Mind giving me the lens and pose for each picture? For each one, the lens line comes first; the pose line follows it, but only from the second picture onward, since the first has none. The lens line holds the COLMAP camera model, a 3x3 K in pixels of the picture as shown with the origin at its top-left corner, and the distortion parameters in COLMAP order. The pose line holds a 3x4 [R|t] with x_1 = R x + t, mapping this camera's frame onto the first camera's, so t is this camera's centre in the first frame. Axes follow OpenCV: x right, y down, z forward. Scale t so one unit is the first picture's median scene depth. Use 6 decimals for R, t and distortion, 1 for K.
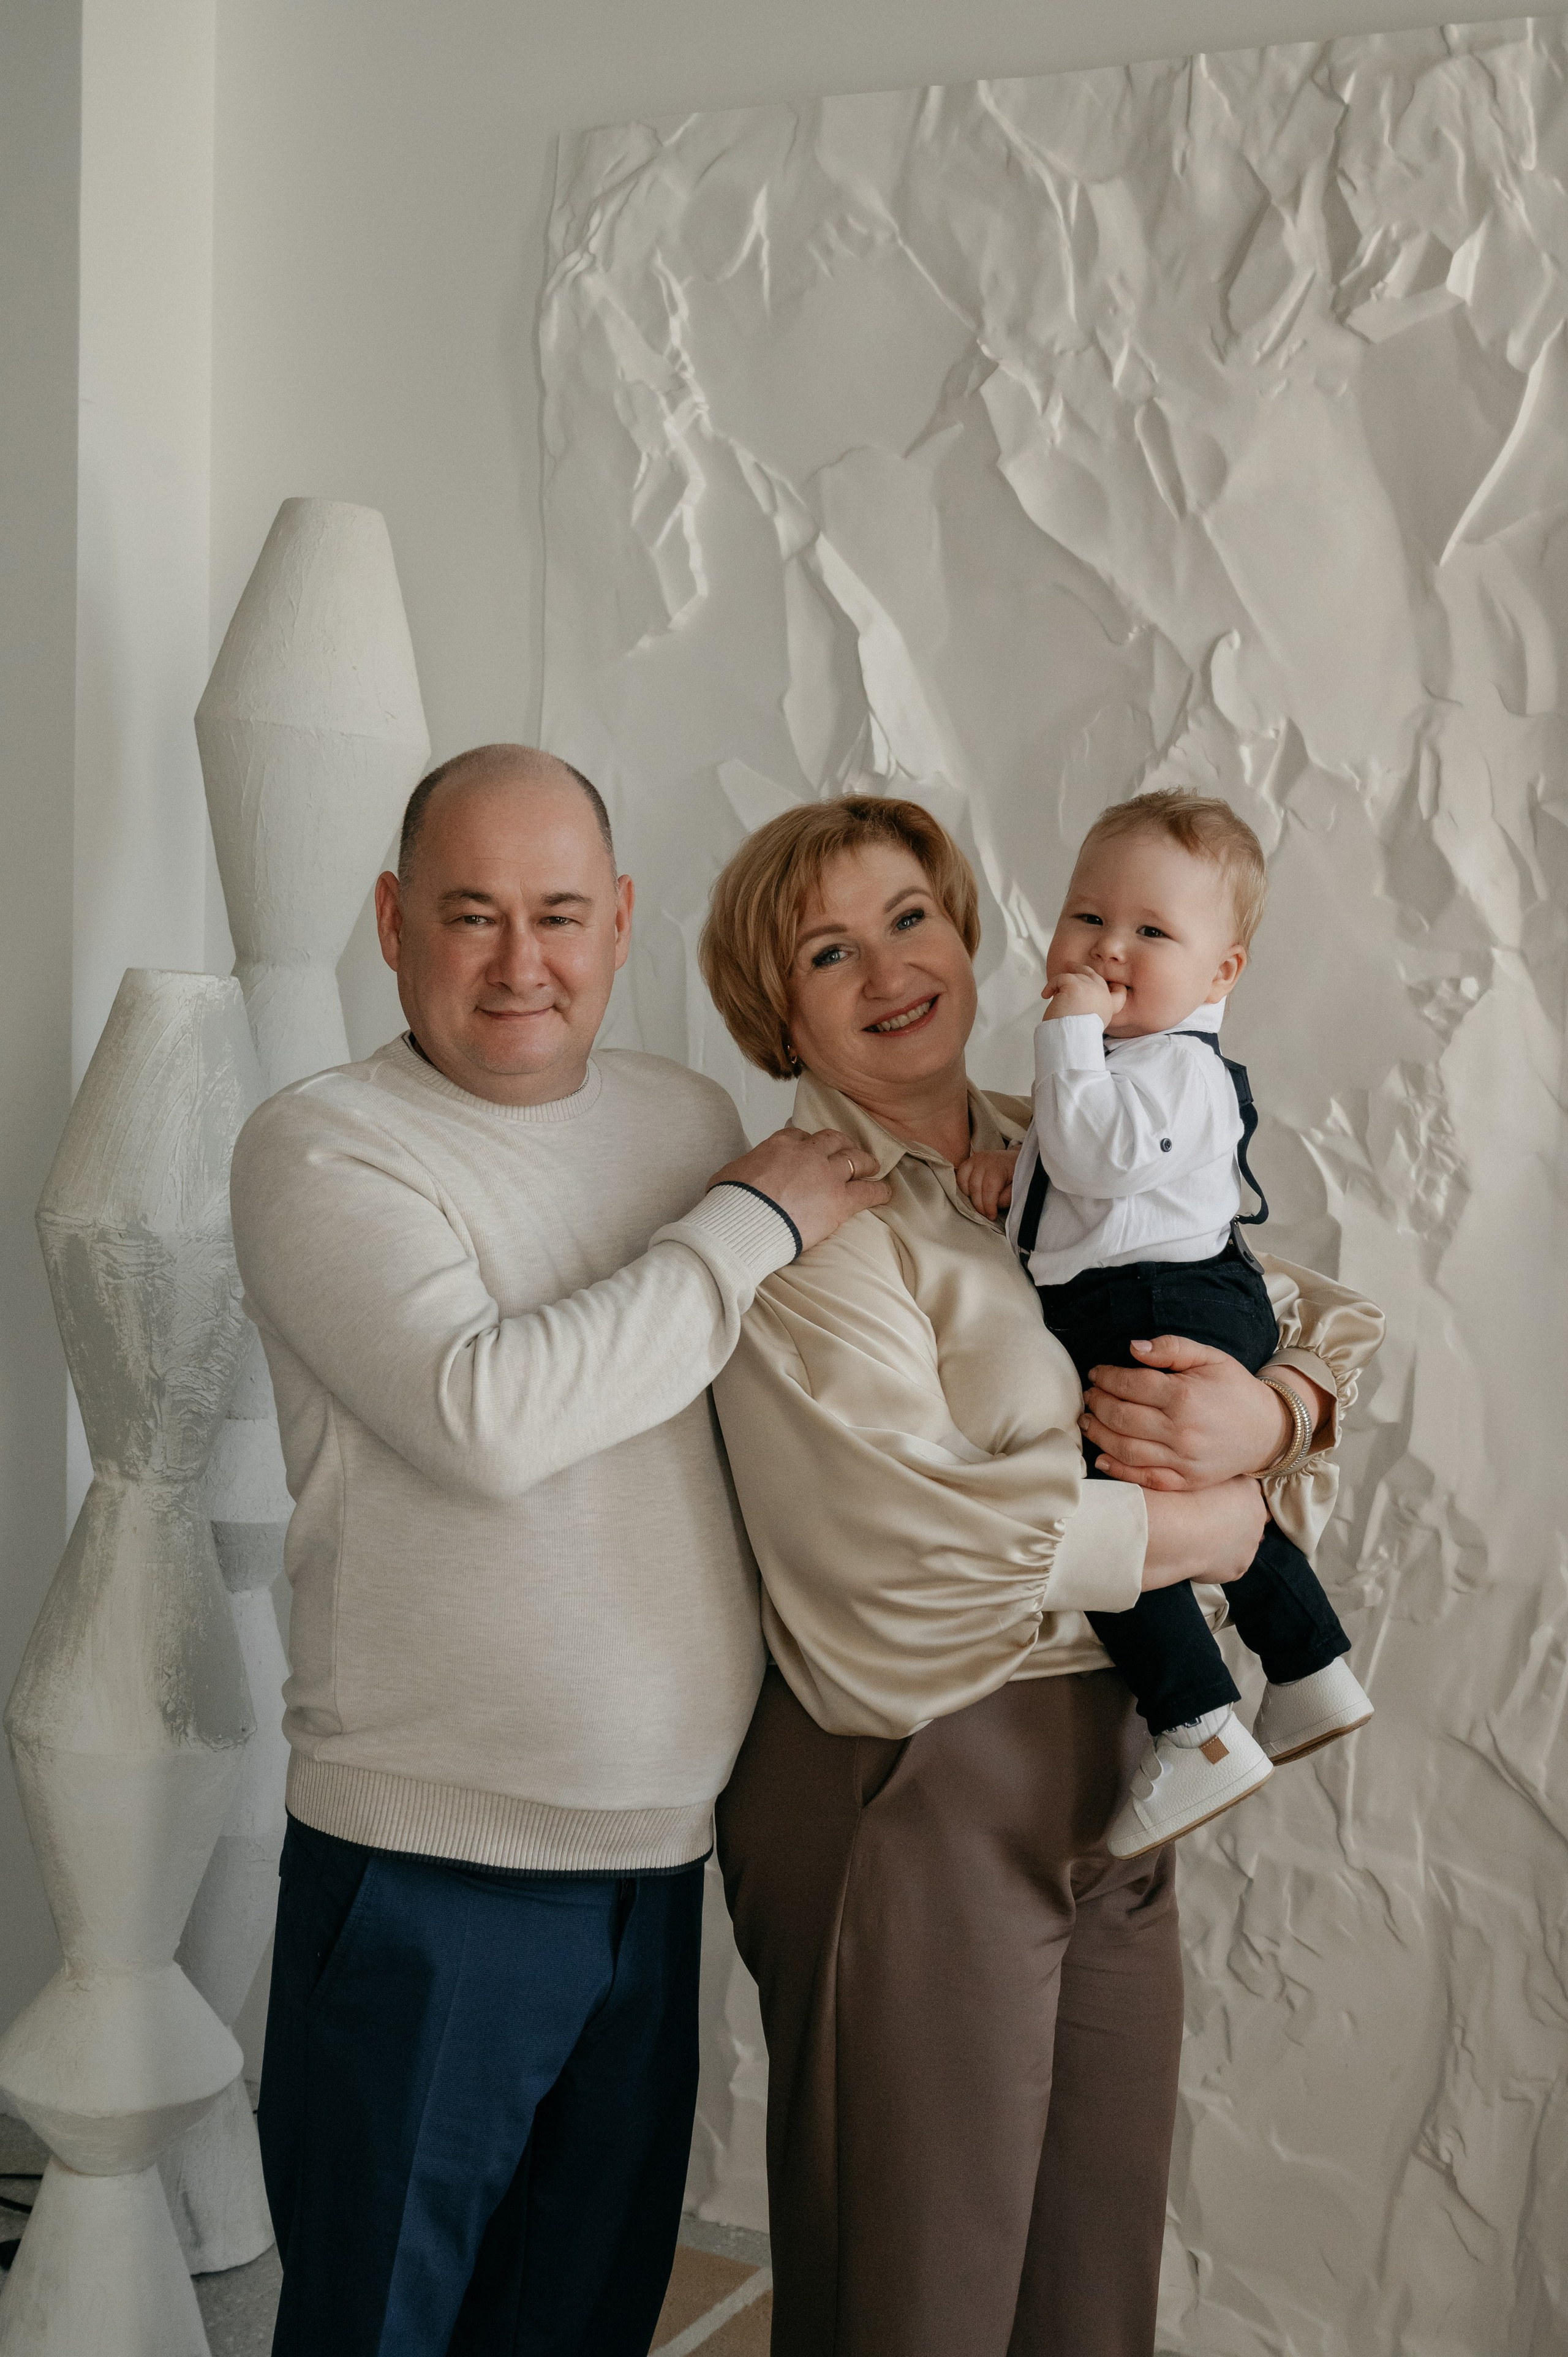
lens RADIAL K [[2774.8, 0, 897.9], [0, 2774.8, 1270.0], [0, 0, 1]] dist [0.011673, 0.000000]
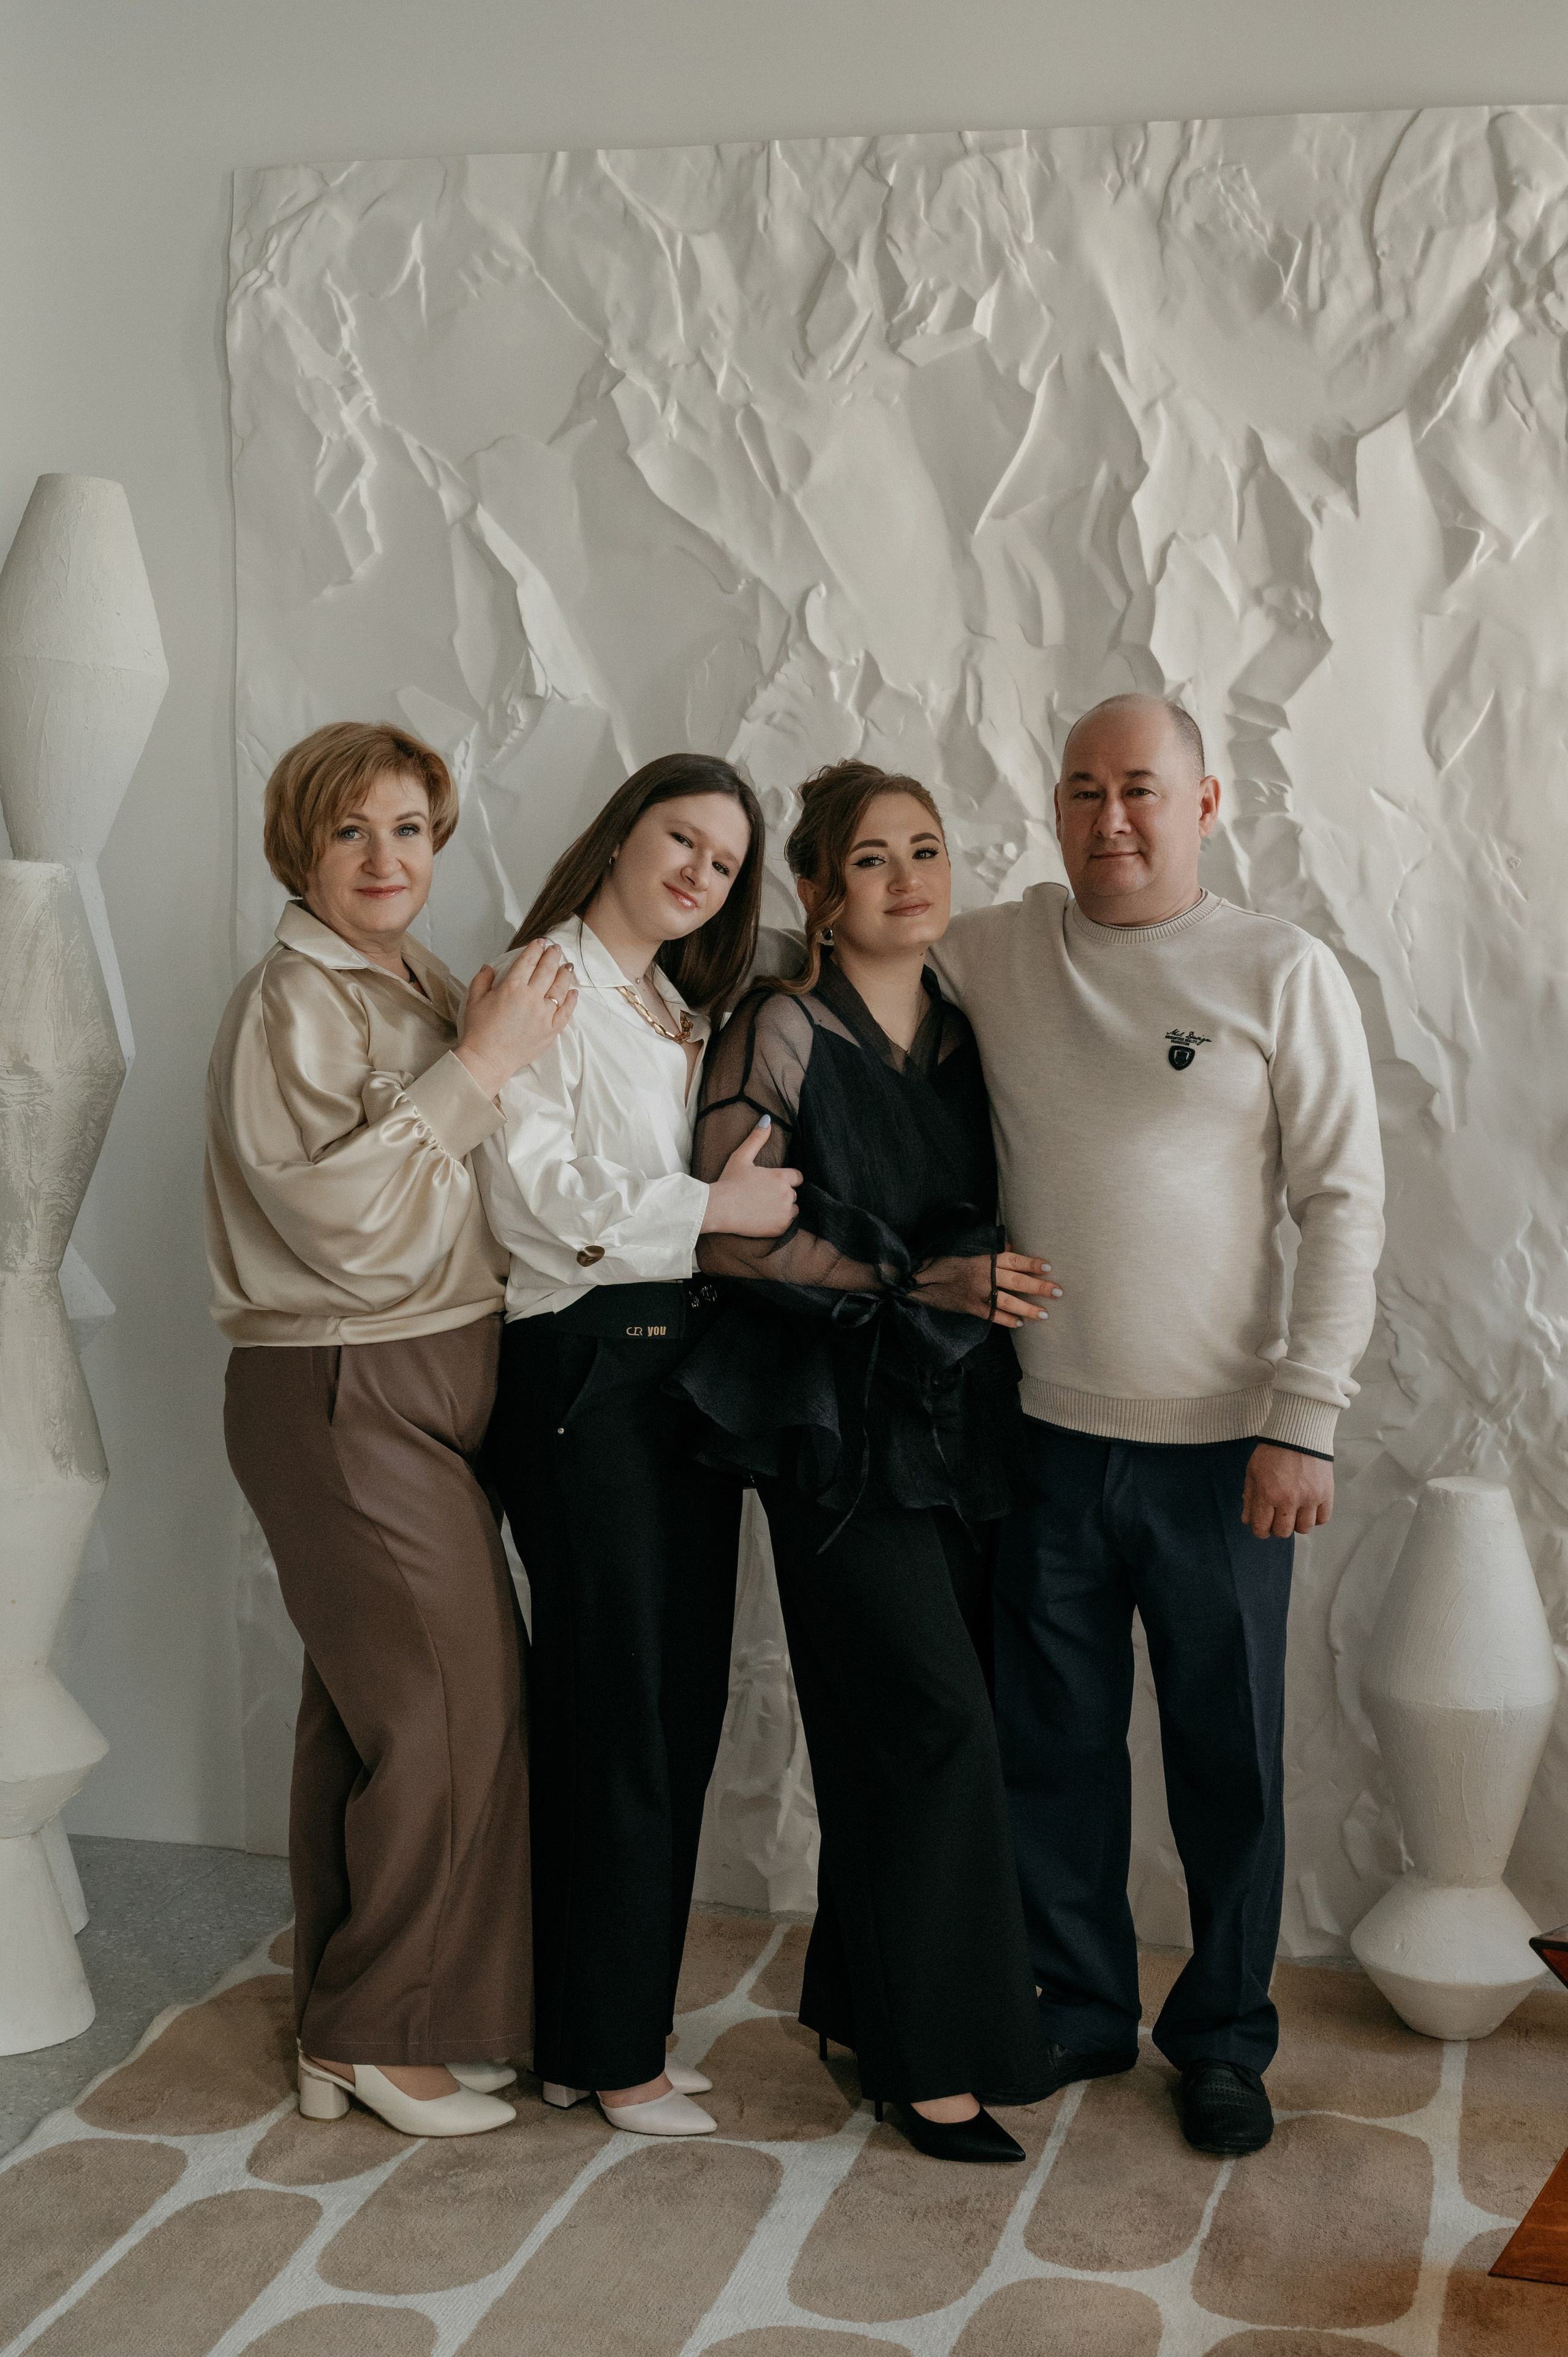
lens RADIAL K [[2850.3, 0, 840.8], [0, 2850.3, 1281.3], [0, 0, 1]] dist [0.012397, 0.000000]
pose [[0.967742, -0.060591, 0.244547, -0.219367], [0.054584, 0.998019, 0.031275, 0.057499], [-0.245958, -0.016918, 0.969133, -0.314862]]
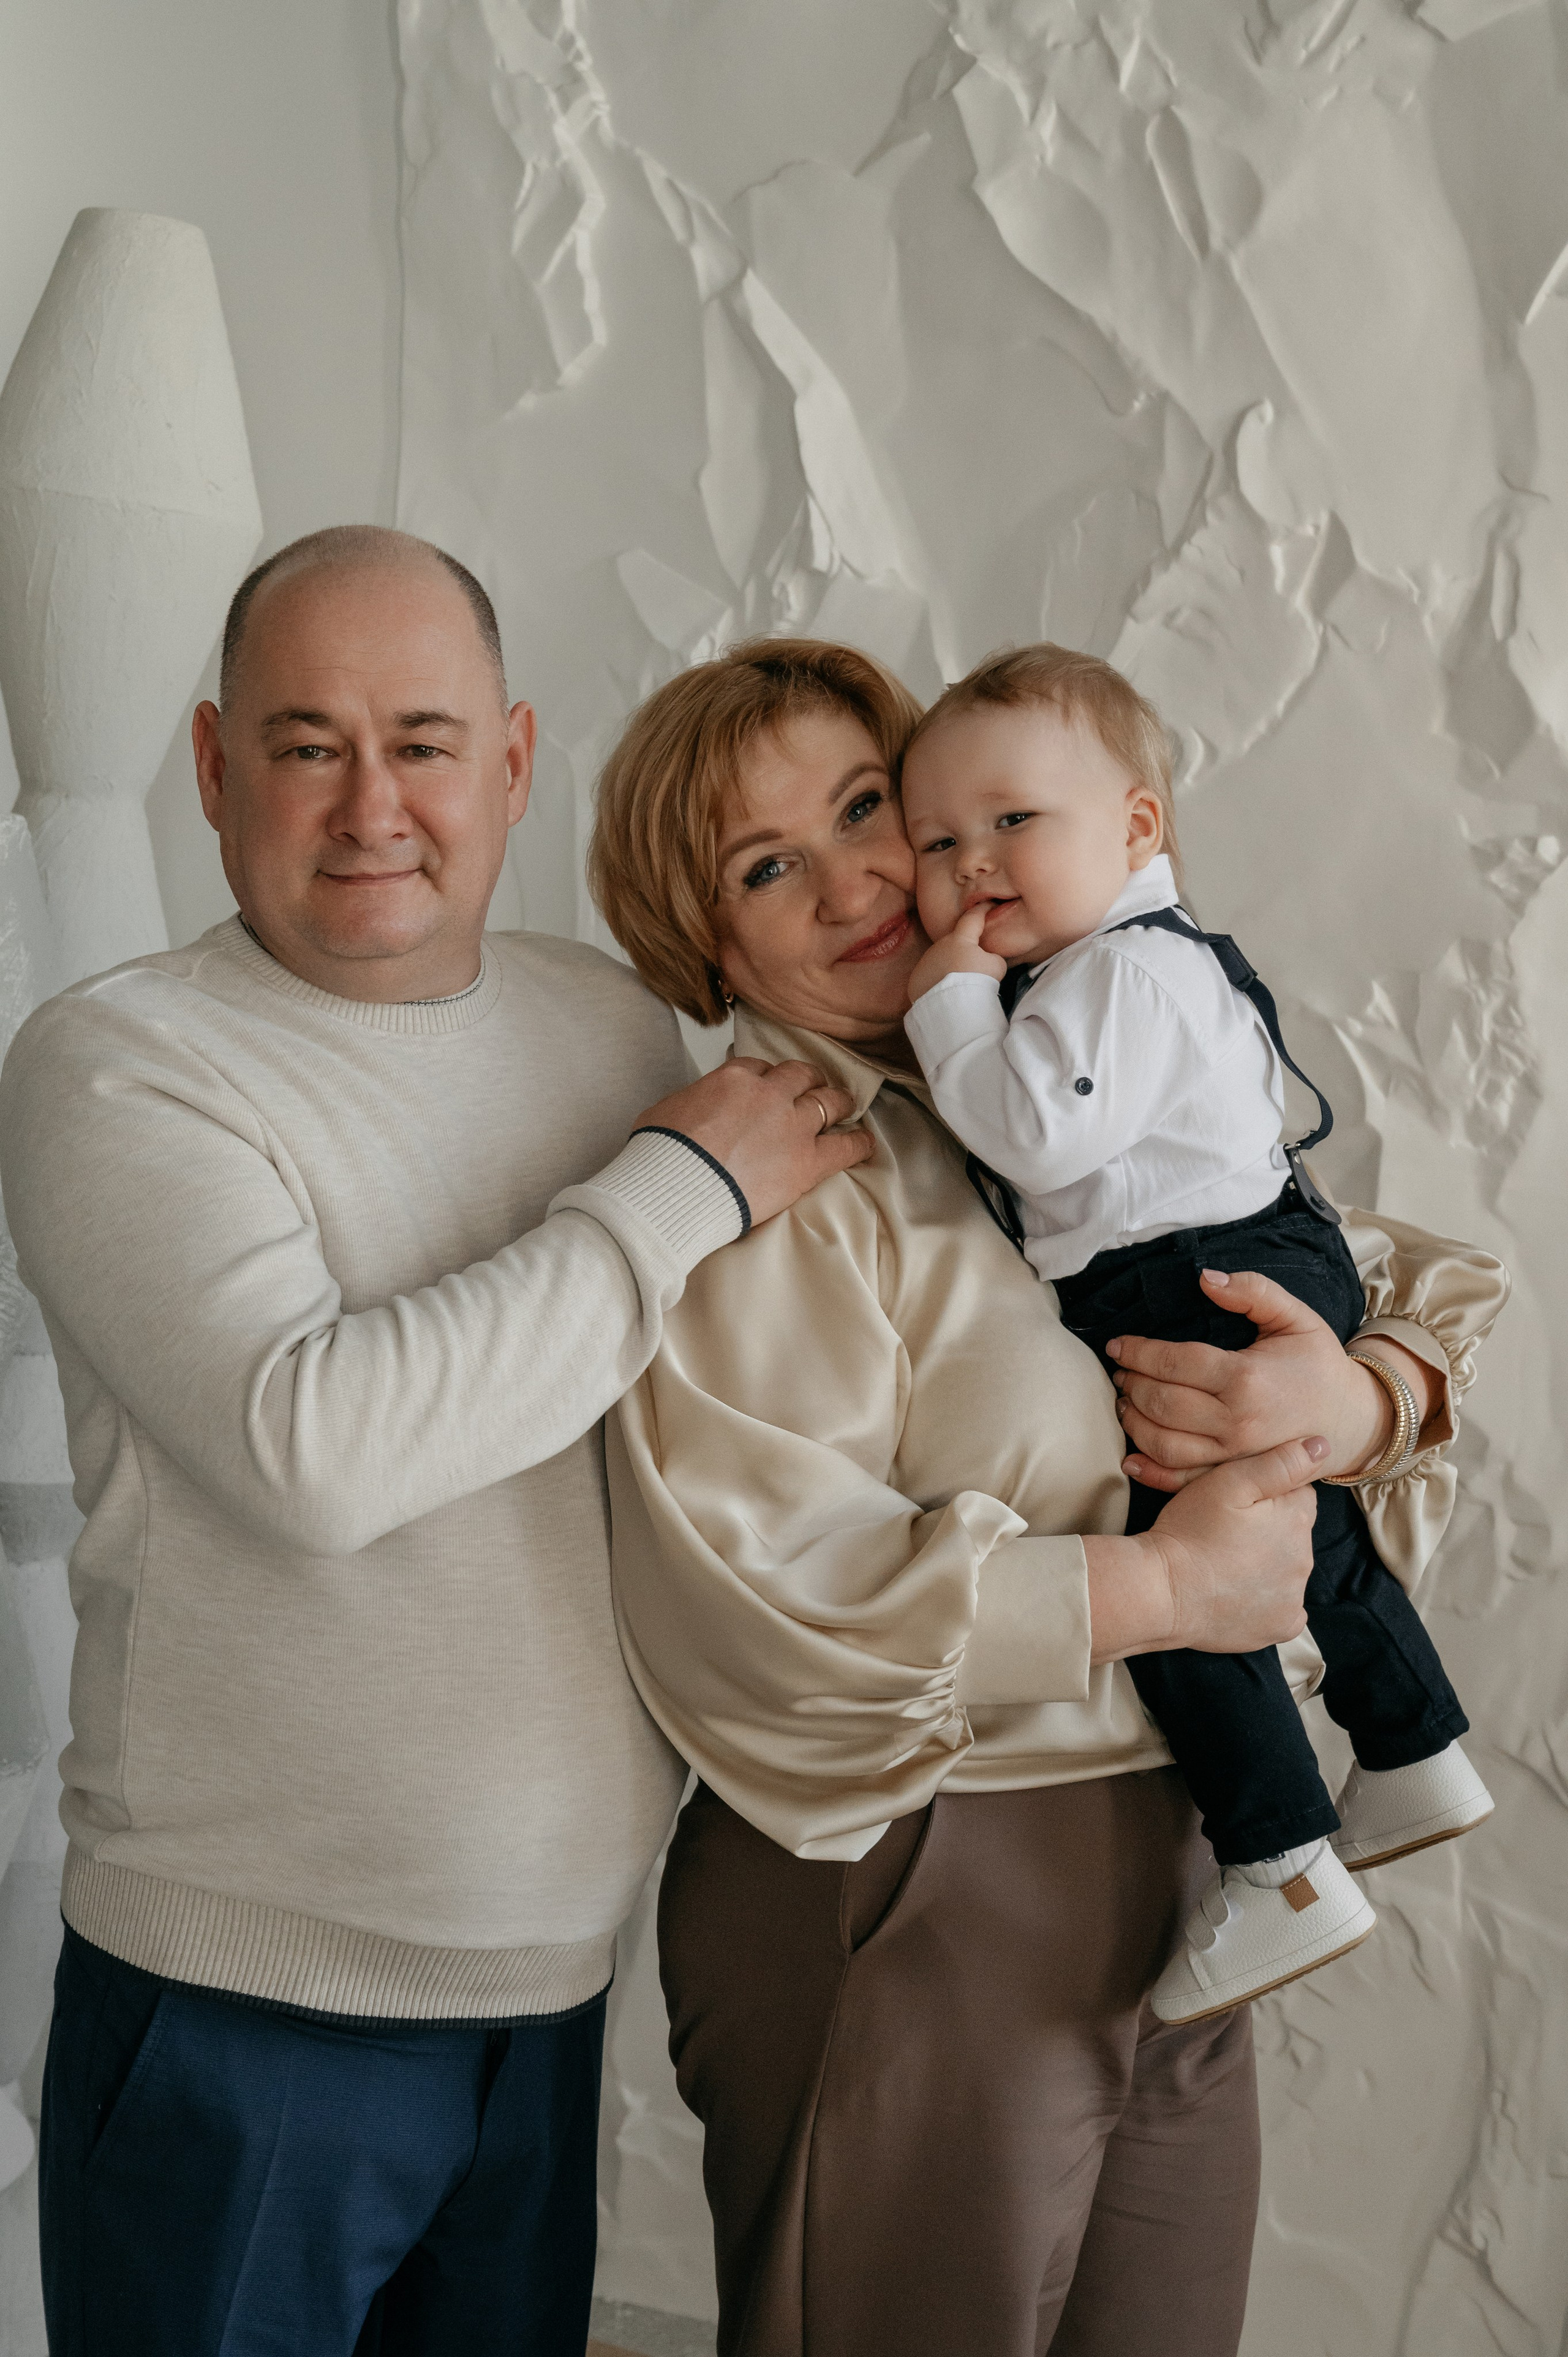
lens RADIAL K [[2850.3, 0, 880.8], [0, 2850.3, 1192.9], [0, 0, 1]] dist [0.012397, 0.000000]
pose [[0.998945, 0.008494, 0.045130, -0.026292], [-0.010499, 0.998960, 0.044379, -0.035435], [-0.044706, -0.044806, 0.997995, 0.165291]]
